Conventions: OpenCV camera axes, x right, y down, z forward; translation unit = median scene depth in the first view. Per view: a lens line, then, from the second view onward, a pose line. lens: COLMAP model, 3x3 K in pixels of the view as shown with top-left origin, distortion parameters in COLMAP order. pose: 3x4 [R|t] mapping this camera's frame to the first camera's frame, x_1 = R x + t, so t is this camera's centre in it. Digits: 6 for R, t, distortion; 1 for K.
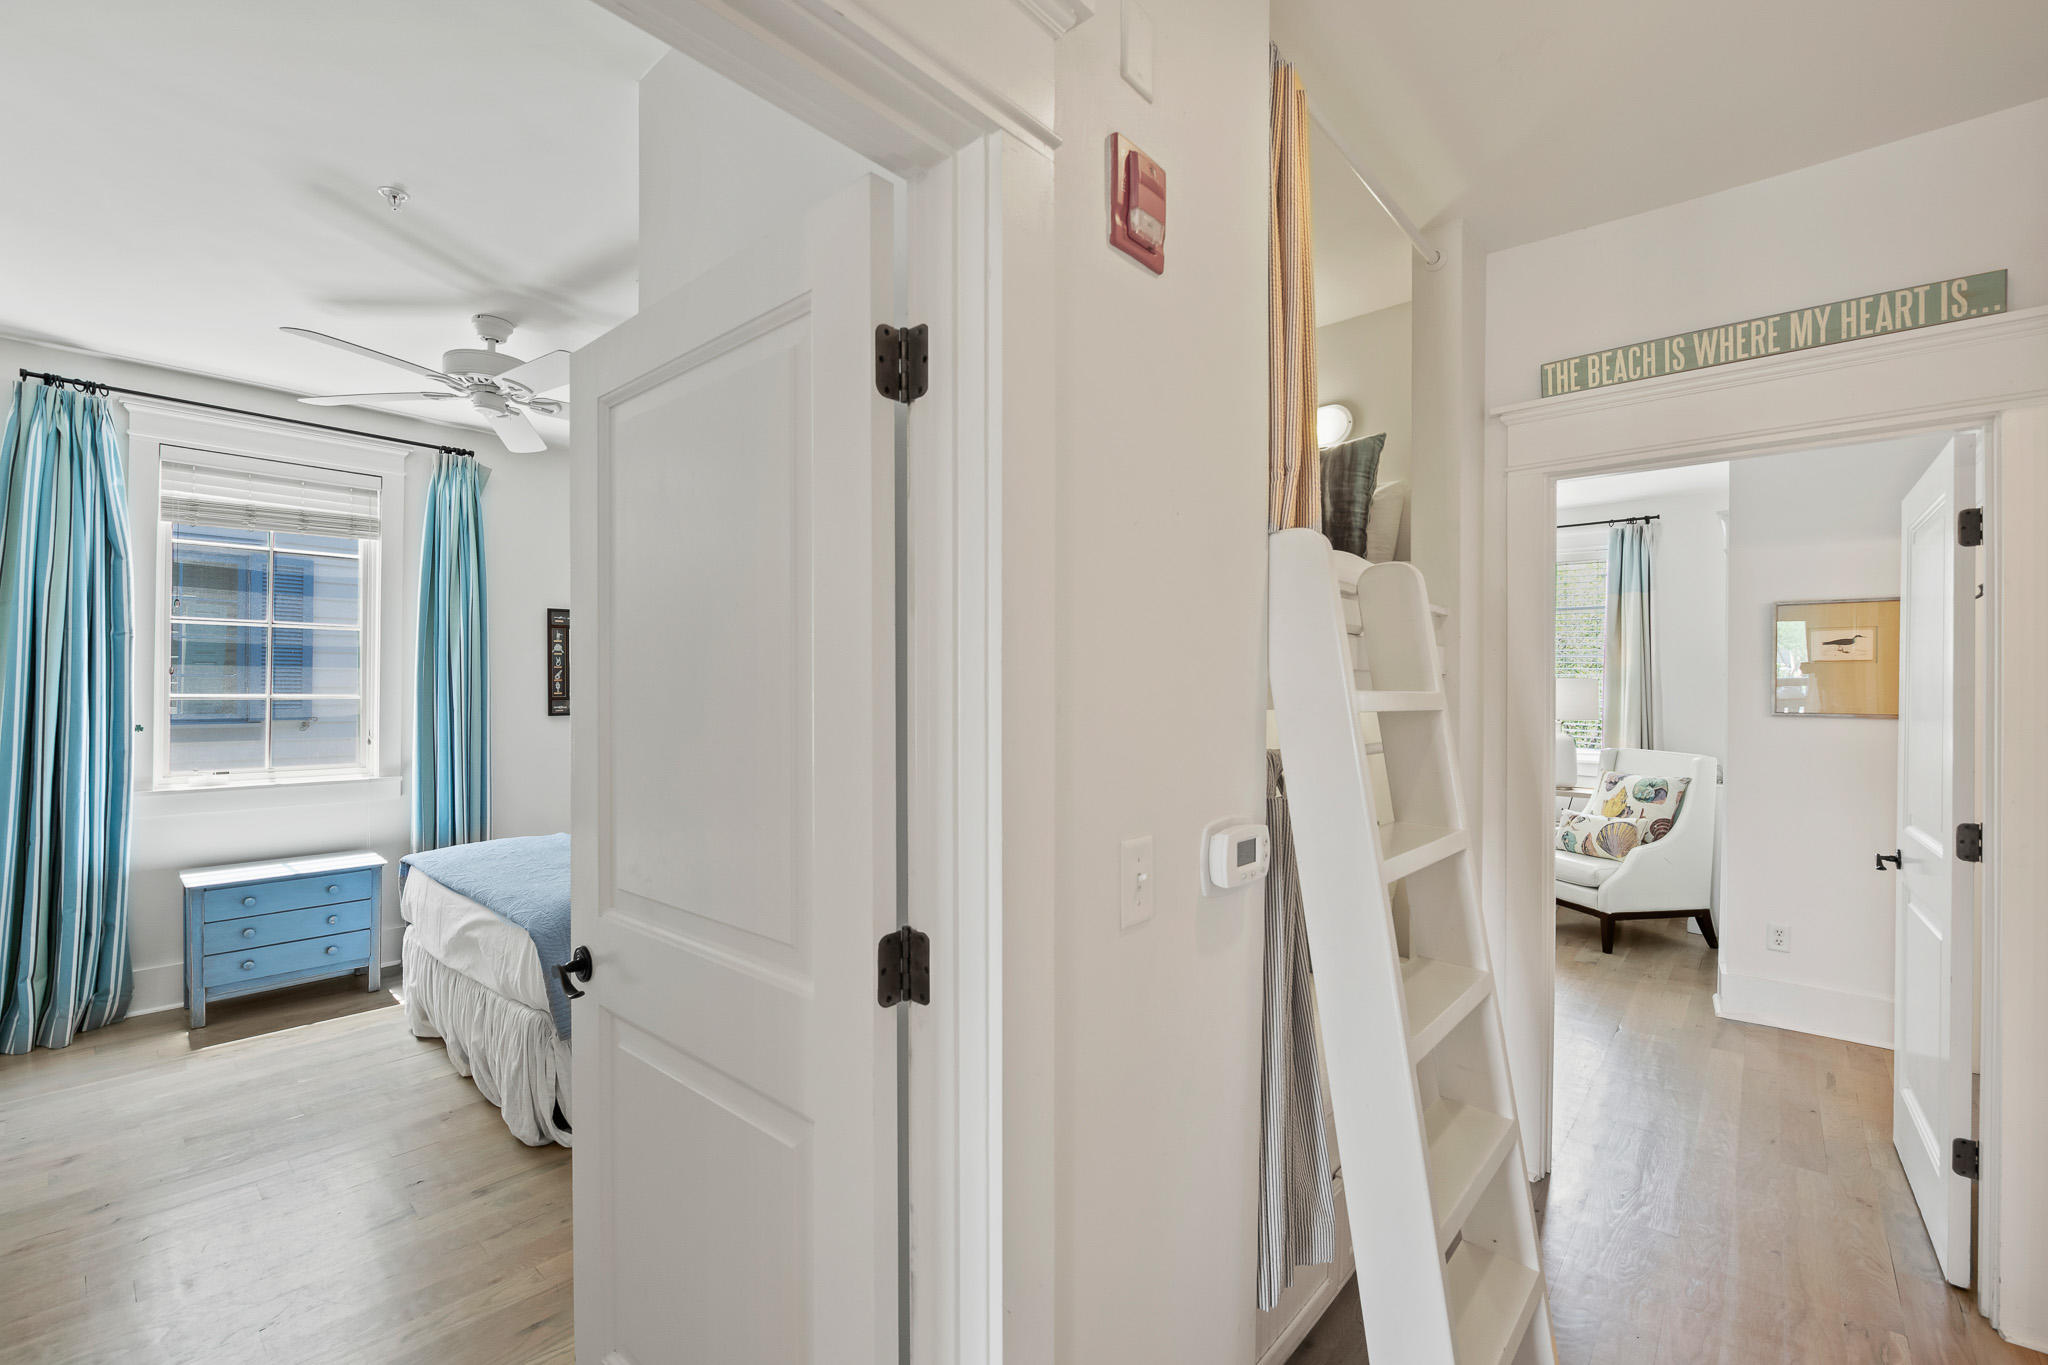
lens RADIAL K [[854.3, 0, 1016.6], [0, 854.3, 680.8], [0, 0, 1]] dist [-0.005392, -0.002503]
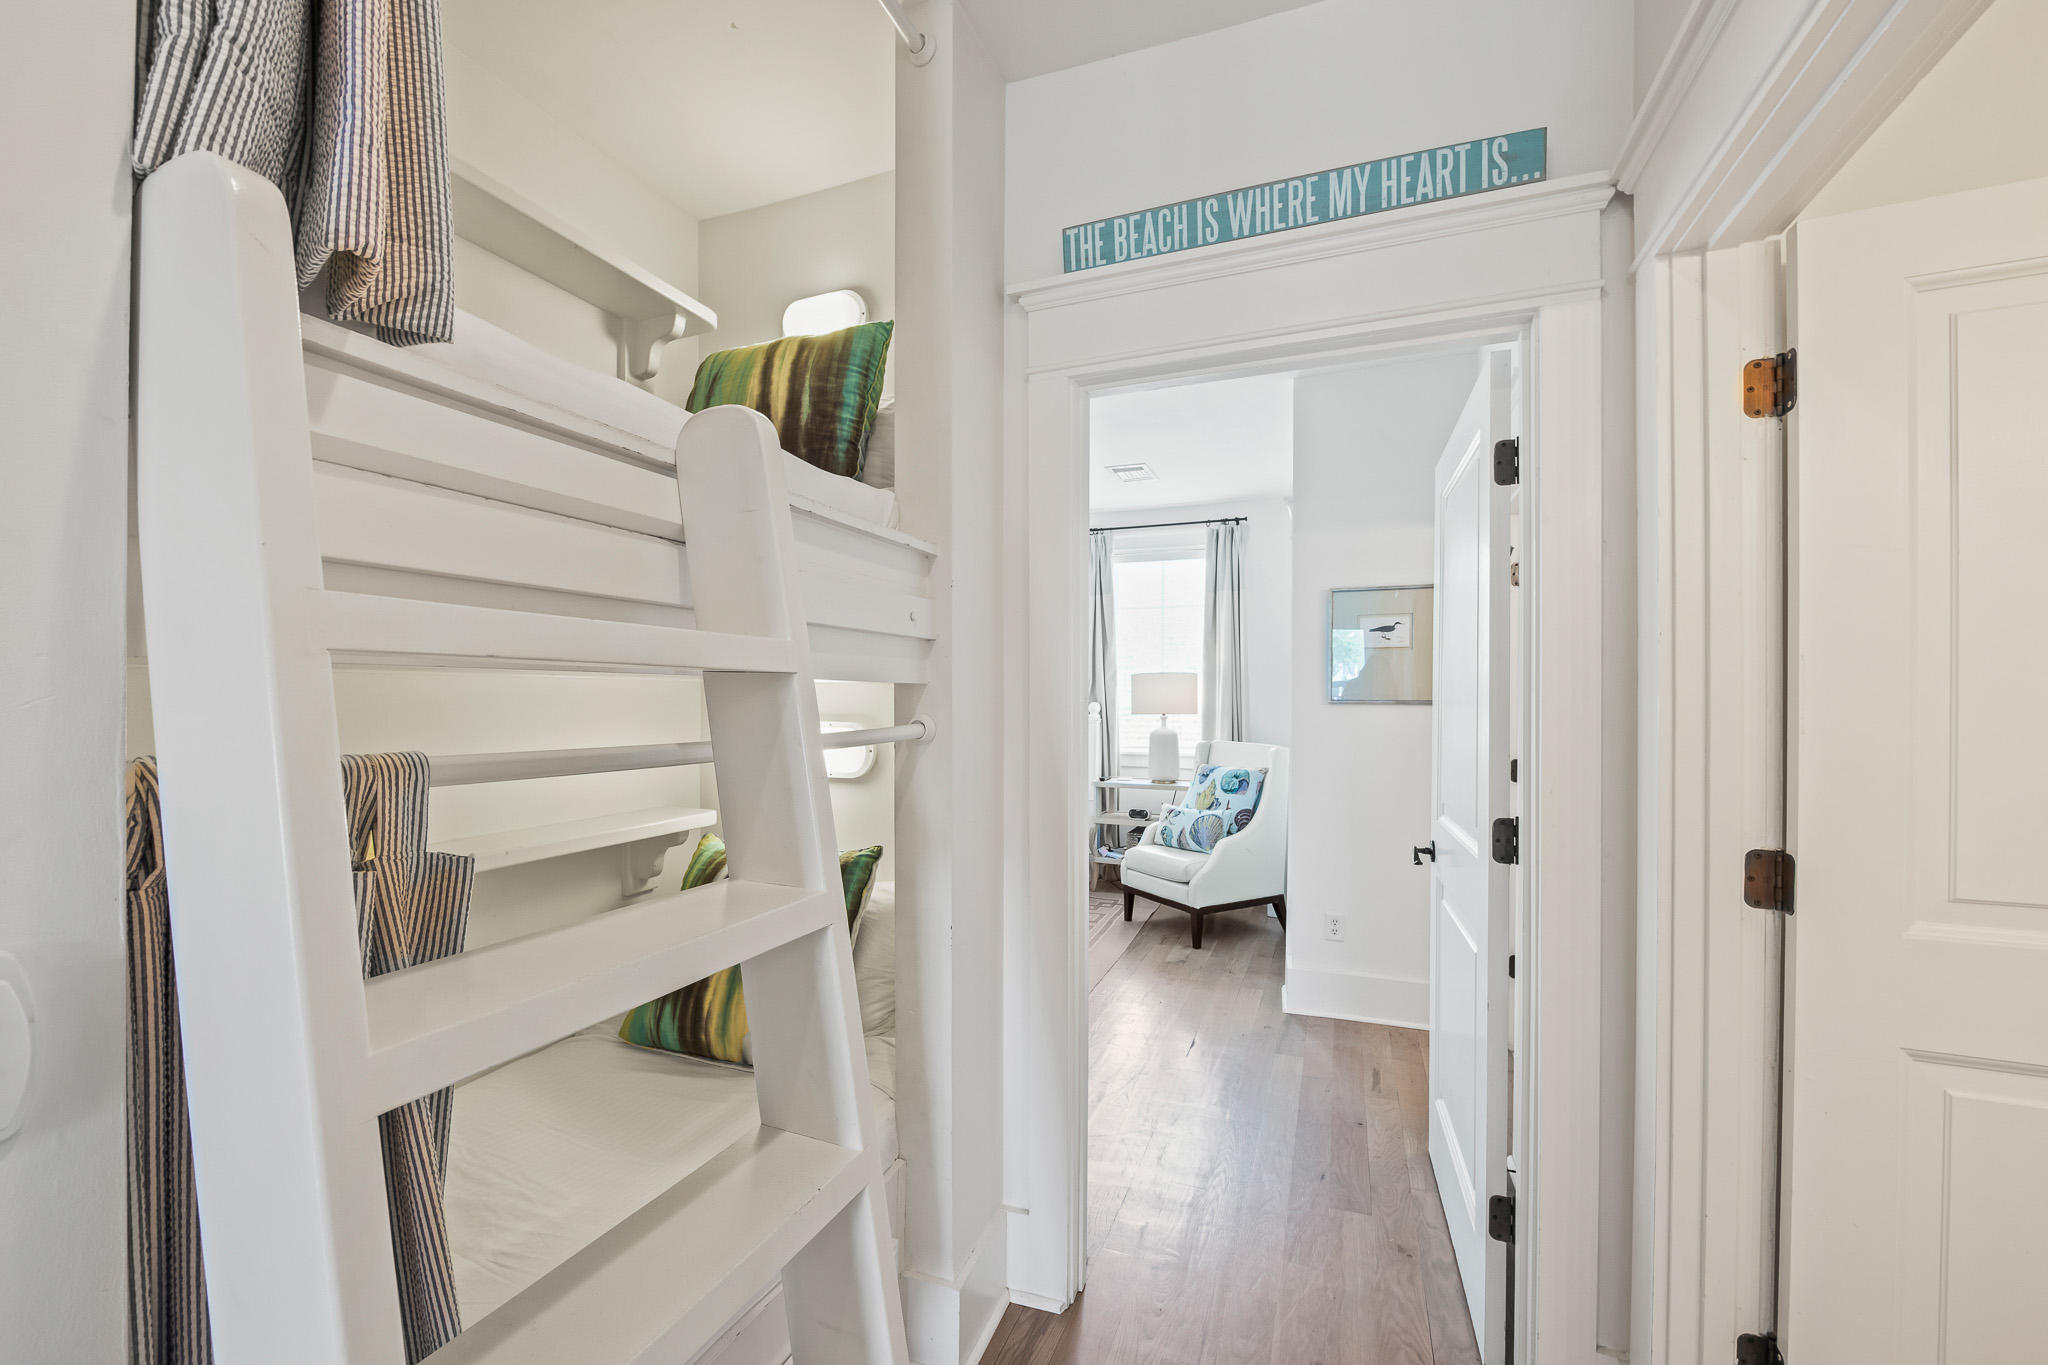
lens RADIAL K [[854.3, 0, 1006.1], [0, 854.3, 693.9], [0, 0, 1]] dist [-0.005392, -0.002503]
pose [[0.939011, -0.006746, 0.343820, 0.276182], [0.003679, 0.999947, 0.009574, 0.027099], [-0.343867, -0.007725, 0.938987, 0.277539]]
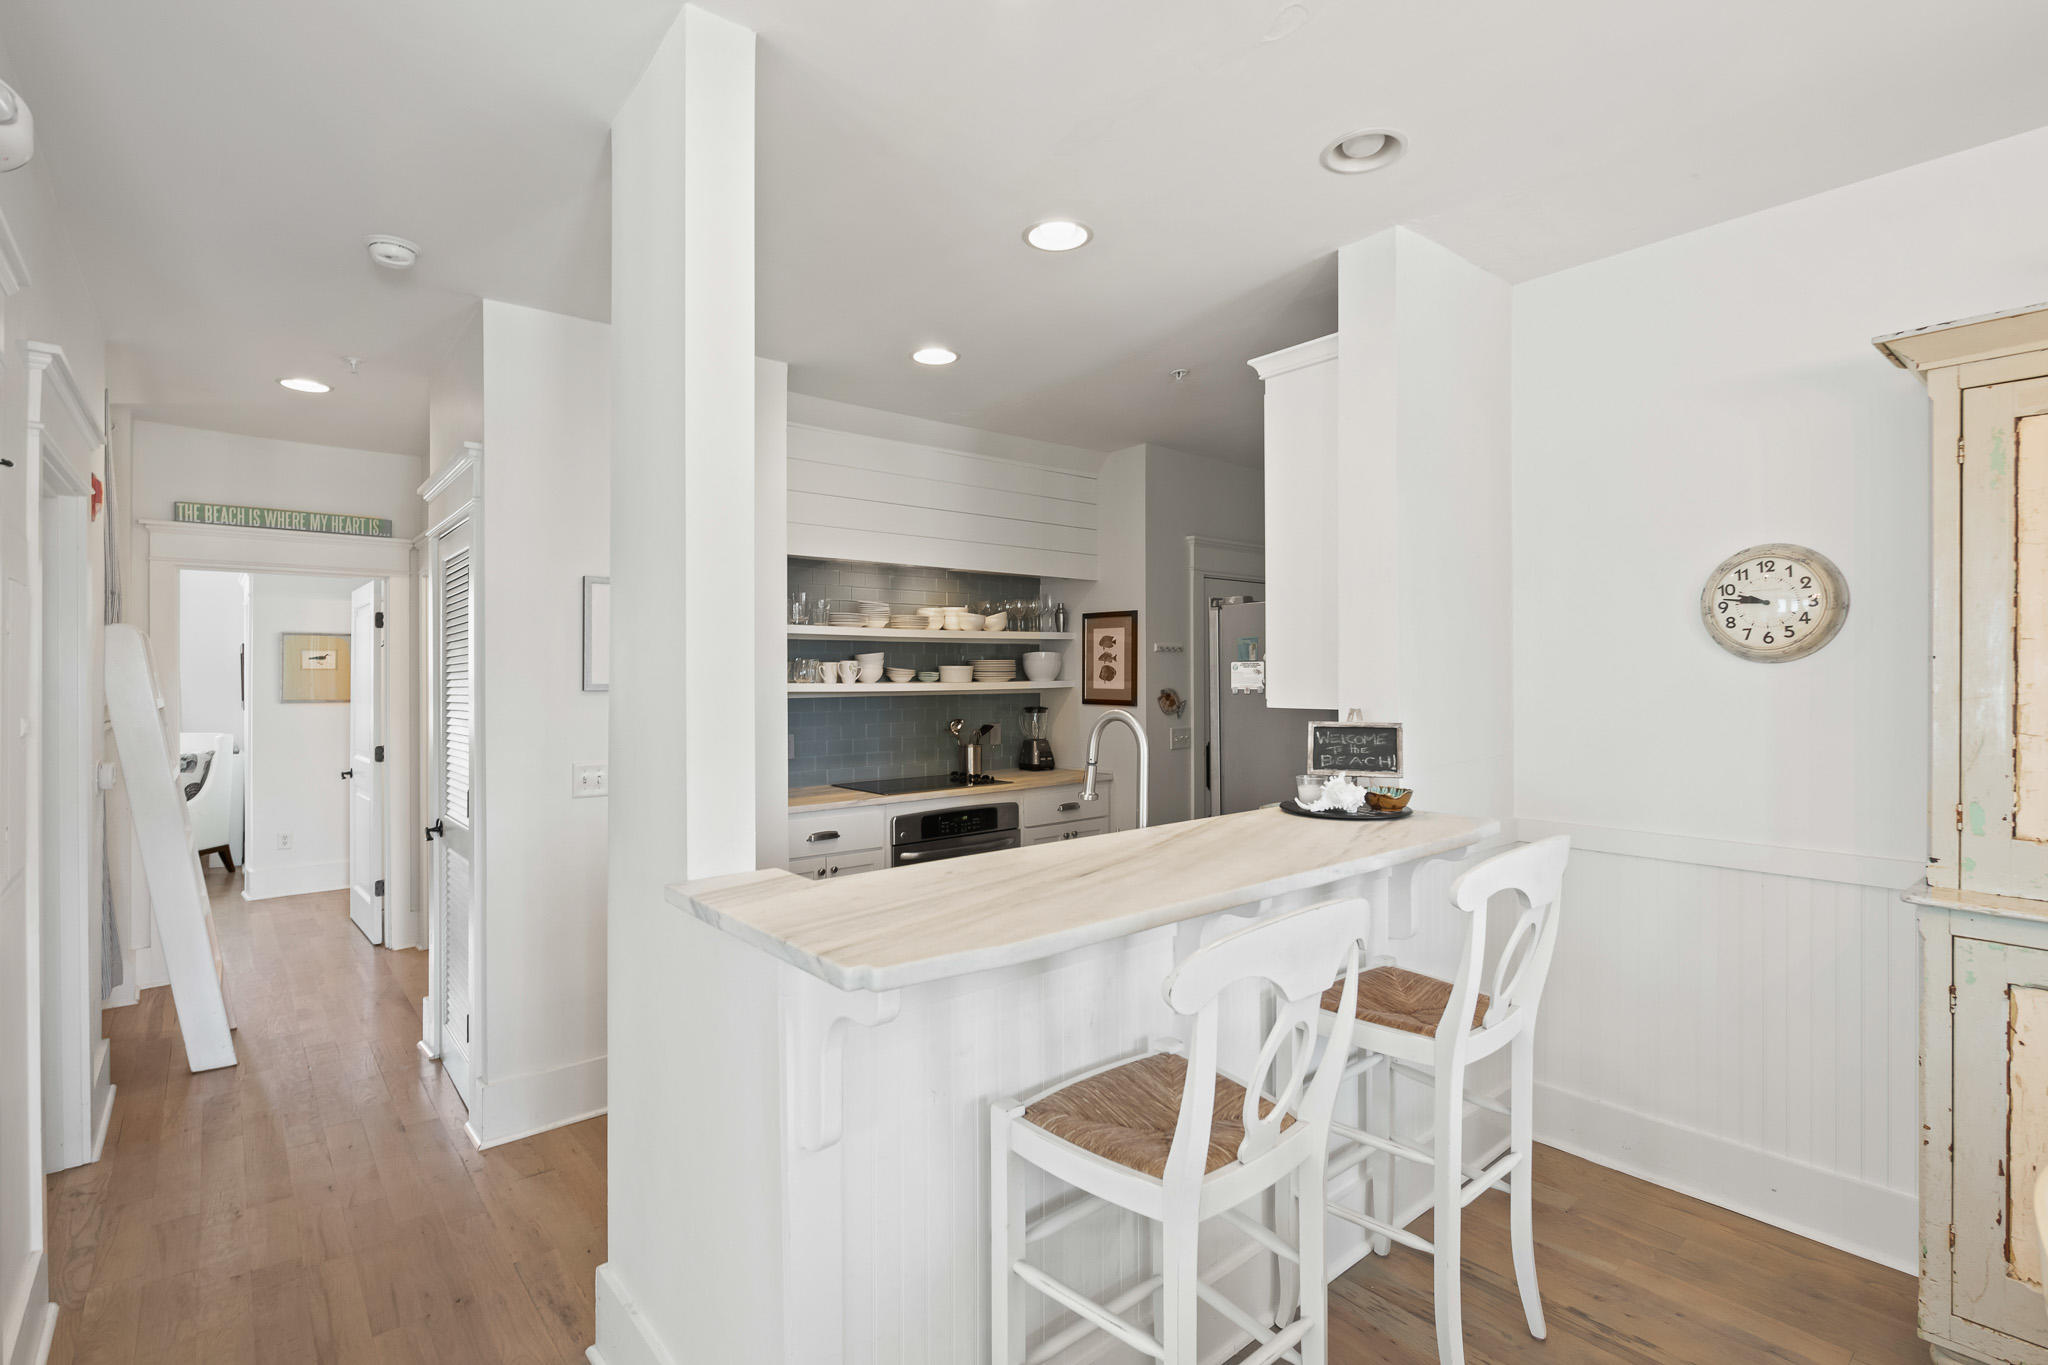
lens RADIAL K [[932.6, 0, 1011.6], [0, 932.6, 671.3], [0, 0, 1]] dist [-0.012991, -0.000577]
pose [[0.133282, -0.006142, 0.991059, -0.873944], [-0.003807, 0.999970, 0.006709, -0.046257], [-0.991071, -0.004667, 0.133255, -0.797489]]
